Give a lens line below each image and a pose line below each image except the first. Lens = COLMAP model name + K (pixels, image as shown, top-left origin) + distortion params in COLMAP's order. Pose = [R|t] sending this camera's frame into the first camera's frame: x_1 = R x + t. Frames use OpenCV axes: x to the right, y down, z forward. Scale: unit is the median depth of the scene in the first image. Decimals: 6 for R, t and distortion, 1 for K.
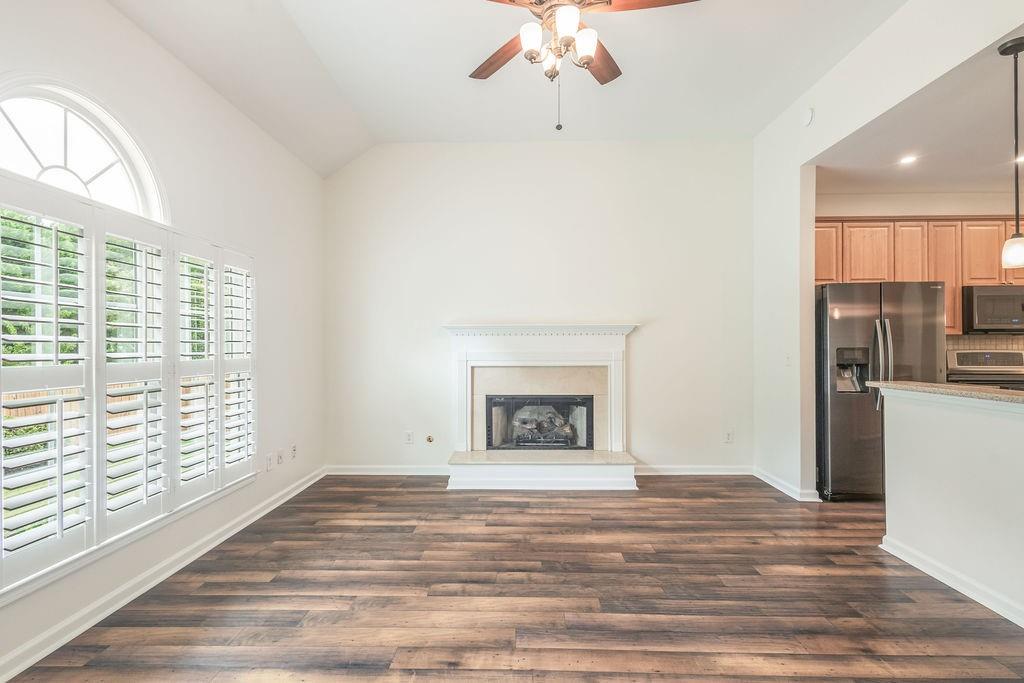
lens RADIAL K [[487.2, 0, 512.0], [0, 487.2, 341.5], [0, 0, 1]] dist [0.011401, -0.000632]
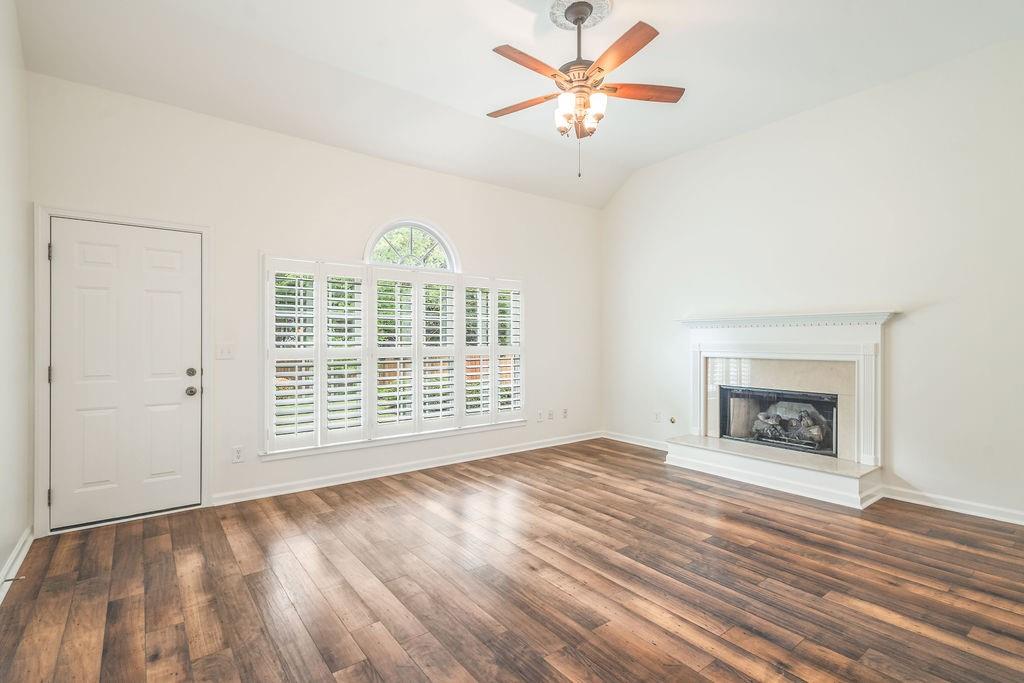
lens RADIAL K [[487.2, 0, 512.0], [0, 487.2, 341.5], [0, 0, 1]] dist [0.011401, -0.000632]
pose [[0.619324, 0.003946, -0.785126, 0.705342], [0.009463, 0.999877, 0.012490, -0.000265], [0.785078, -0.015165, 0.619211, 0.018291]]
